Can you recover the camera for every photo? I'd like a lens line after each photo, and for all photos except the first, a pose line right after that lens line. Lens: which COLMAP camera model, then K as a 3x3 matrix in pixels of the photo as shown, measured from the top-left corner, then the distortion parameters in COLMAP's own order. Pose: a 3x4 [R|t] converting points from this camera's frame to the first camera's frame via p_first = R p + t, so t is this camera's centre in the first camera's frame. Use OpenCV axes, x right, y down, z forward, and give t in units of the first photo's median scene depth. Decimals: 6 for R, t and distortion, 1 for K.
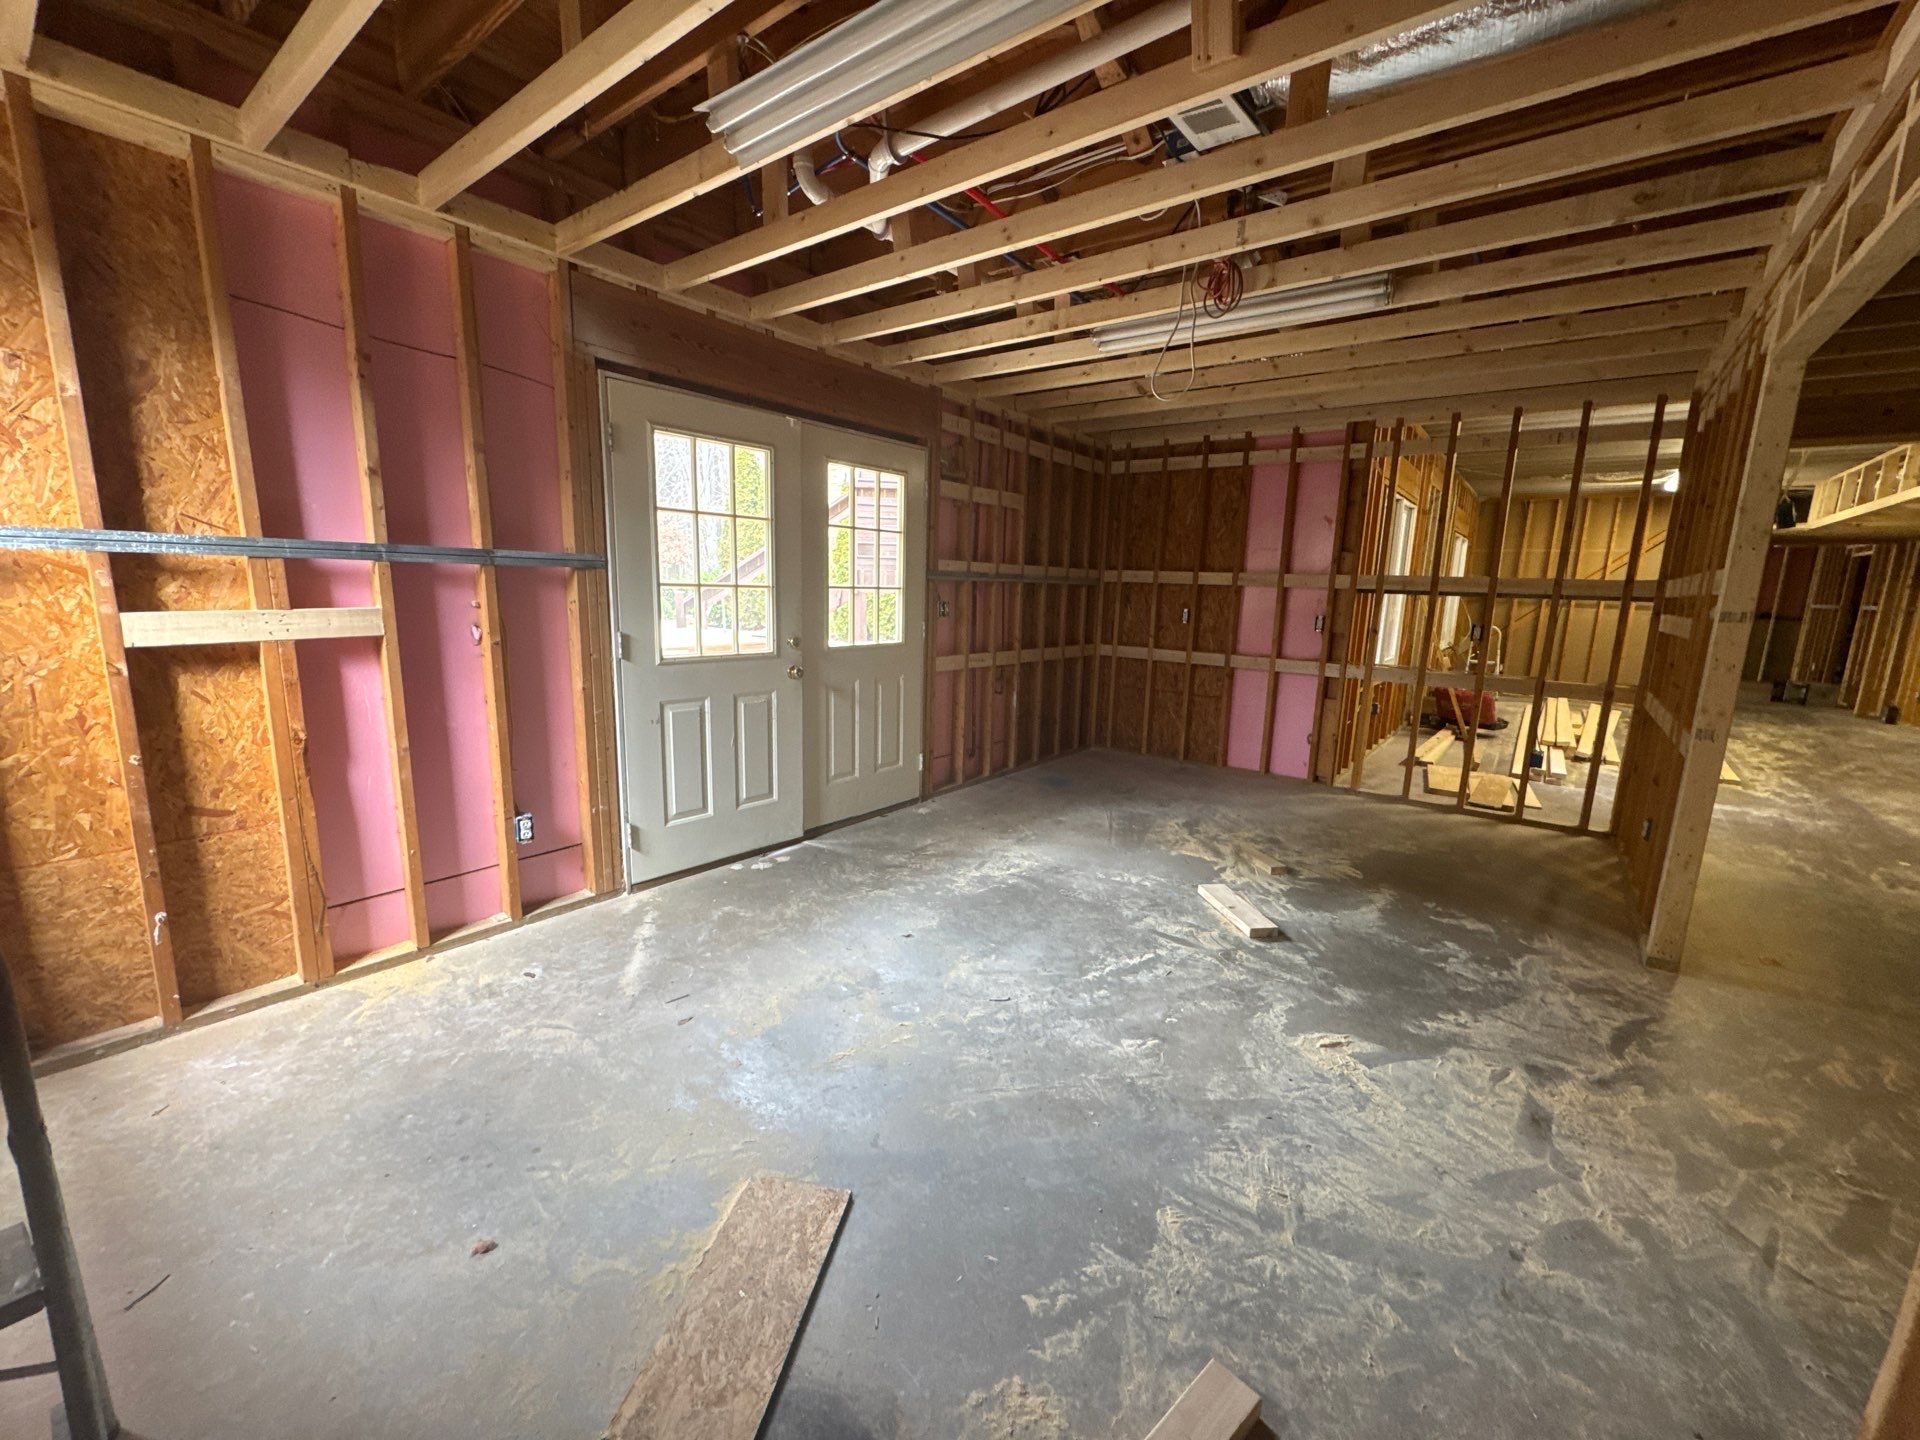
lens RADIAL K [[766.4, 0, 961.6], [0, 766.4, 725.3], [0, 0, 1]] dist [-0.002953, -0.000040]
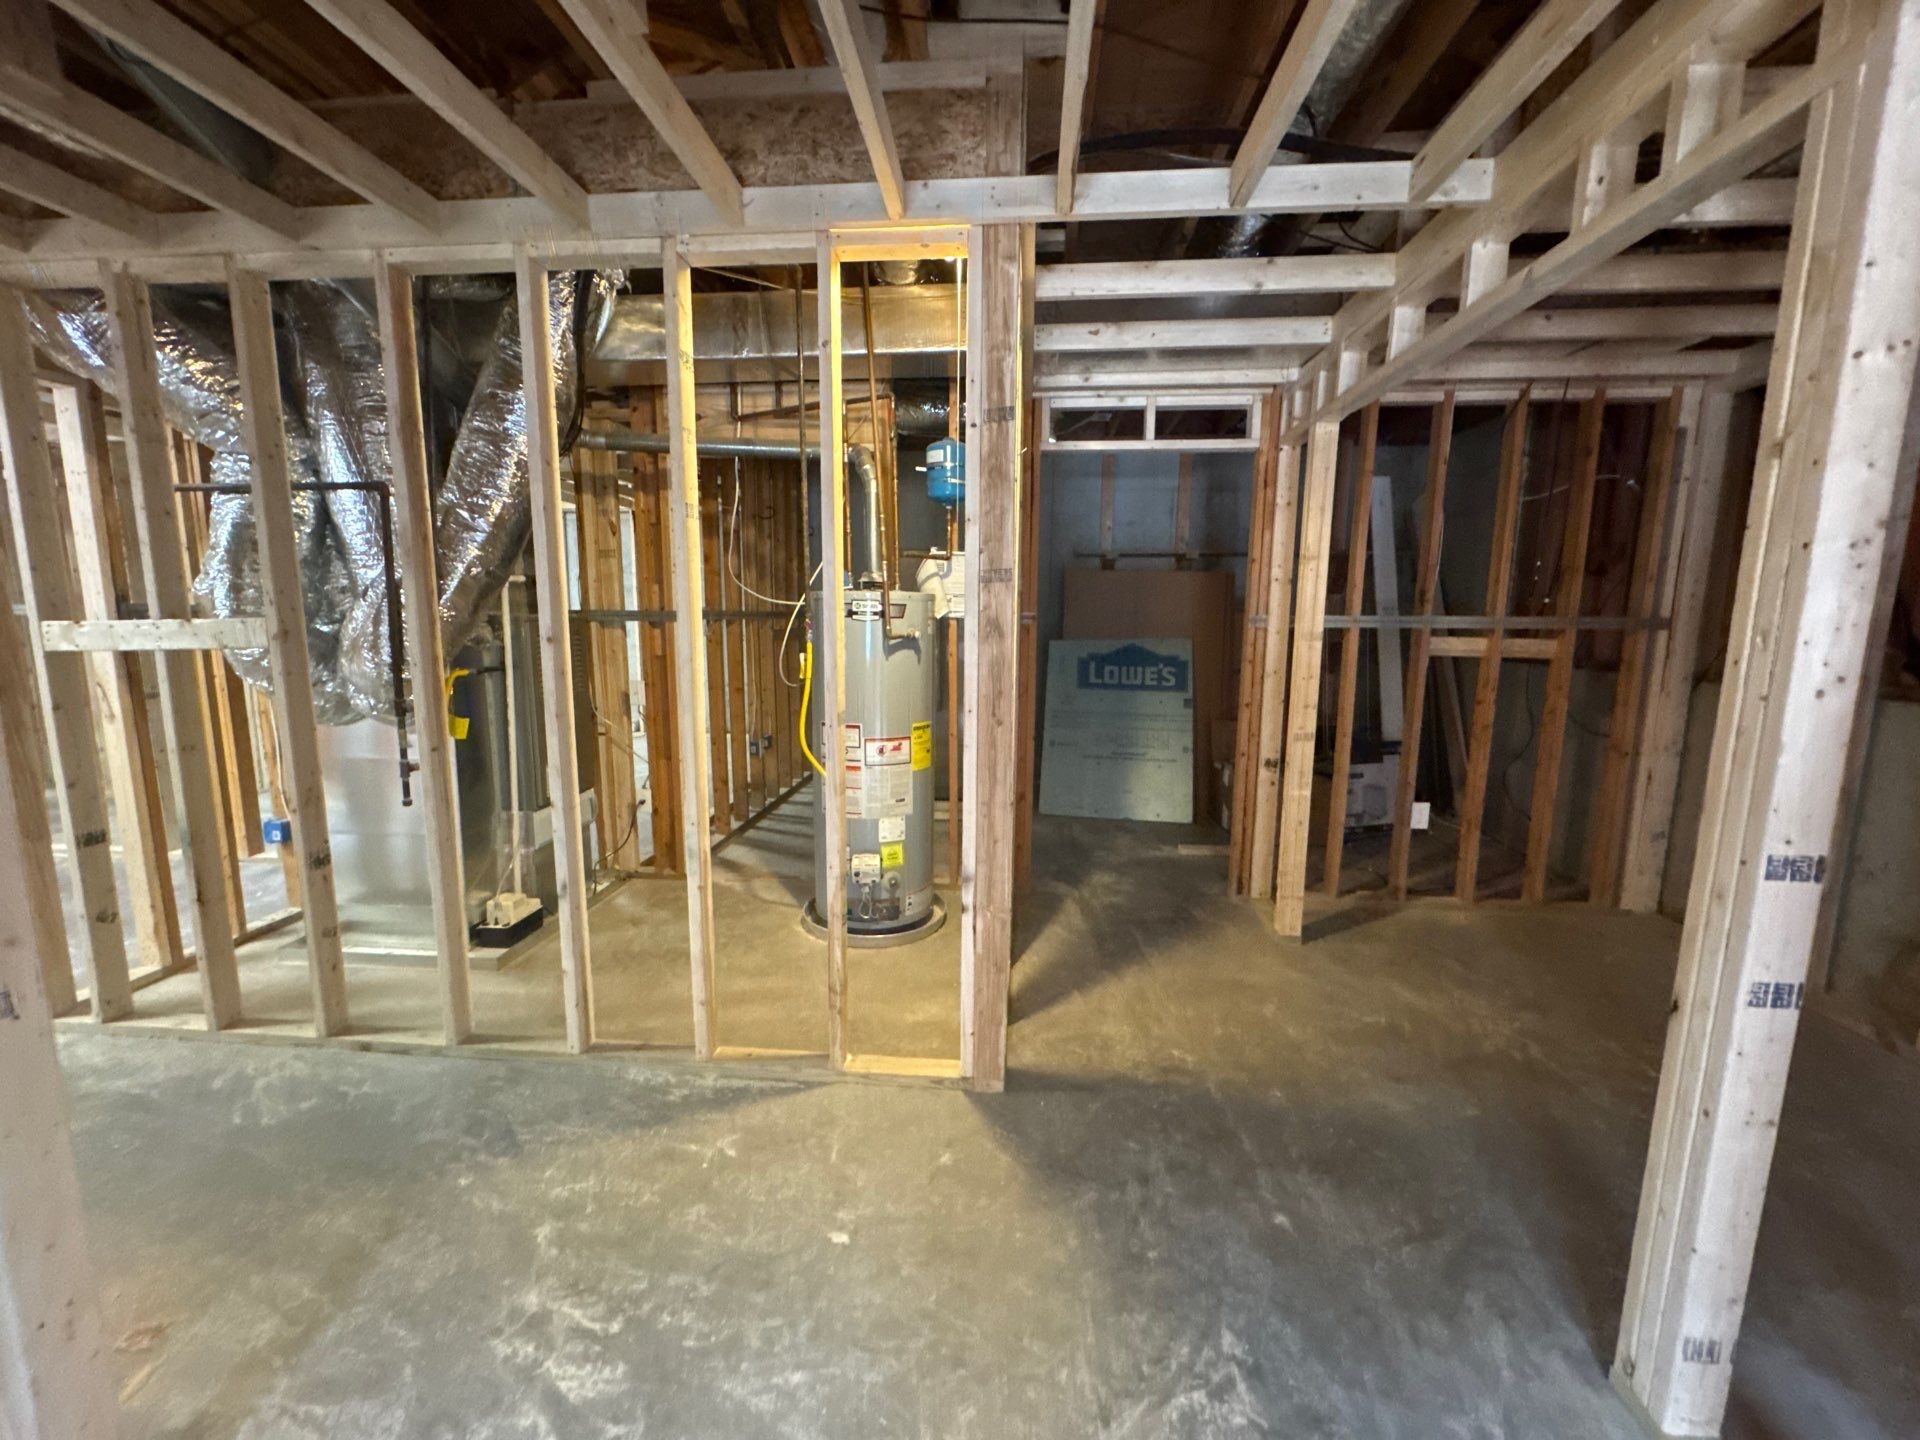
lens RADIAL K [[766.4, 0, 956.0], [0, 766.4, 719.1], [0, 0, 1]] dist [-0.002953, -0.000040]
pose [[-0.540673, -0.151930, 0.827400, 0.408055], [0.131794, 0.956112, 0.261688, -0.135360], [-0.830845, 0.250534, -0.496920, 0.684179]]
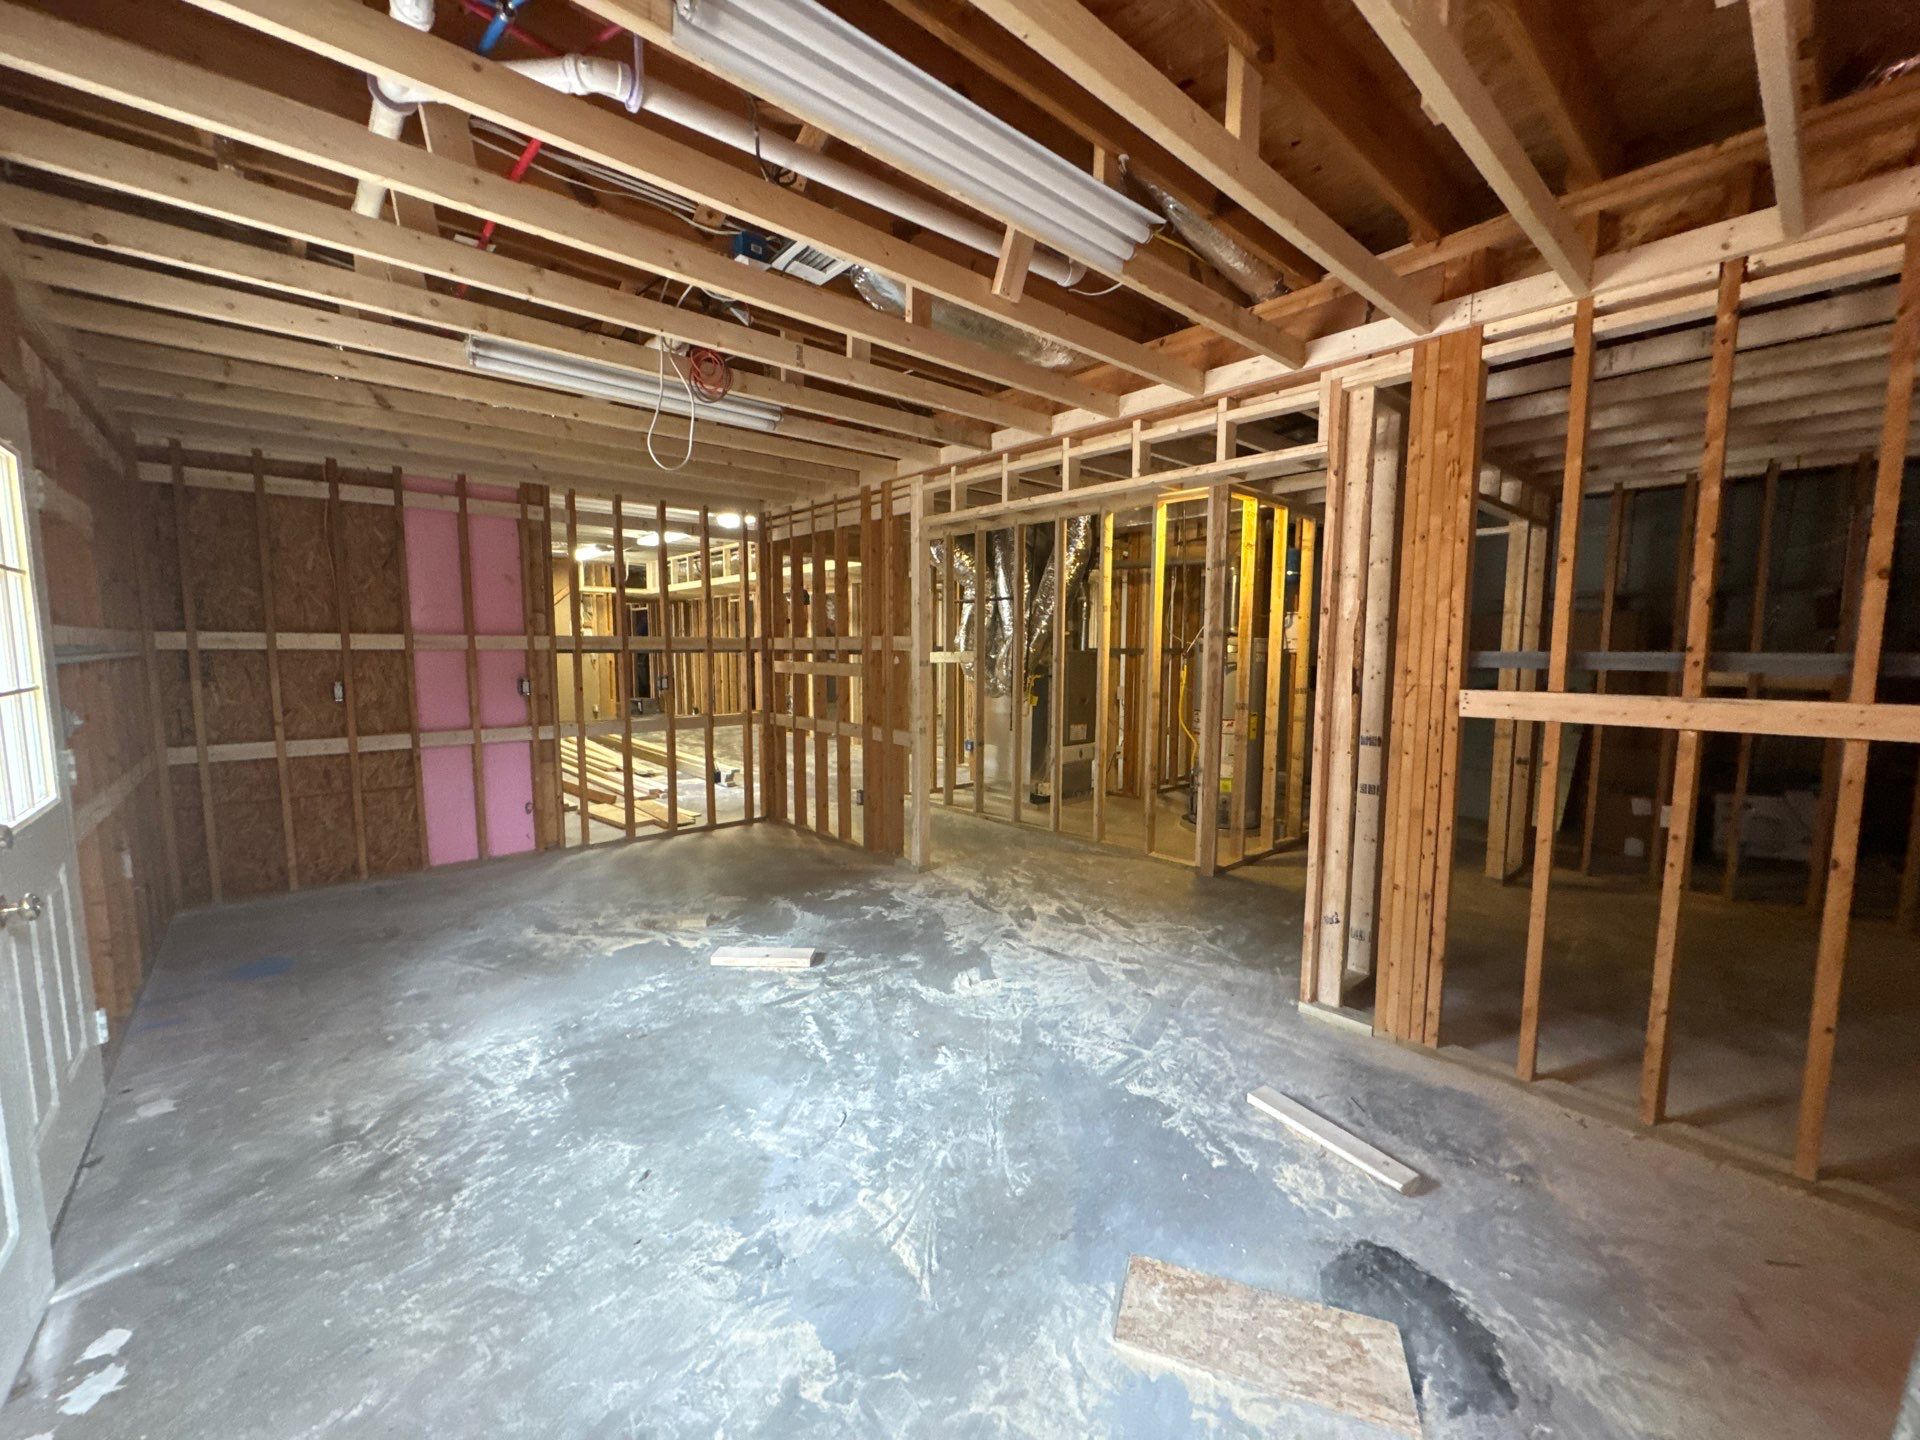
lens RADIAL K [[766.4, 0, 959.6], [0, 766.4, 718.6], [0, 0, 1]] dist [-0.002953, -0.000040]
pose [[0.182236, -0.122818, 0.975554, -0.626237], [0.182521, 0.979150, 0.089176, -0.137112], [-0.966166, 0.161808, 0.200853, 0.502186]]
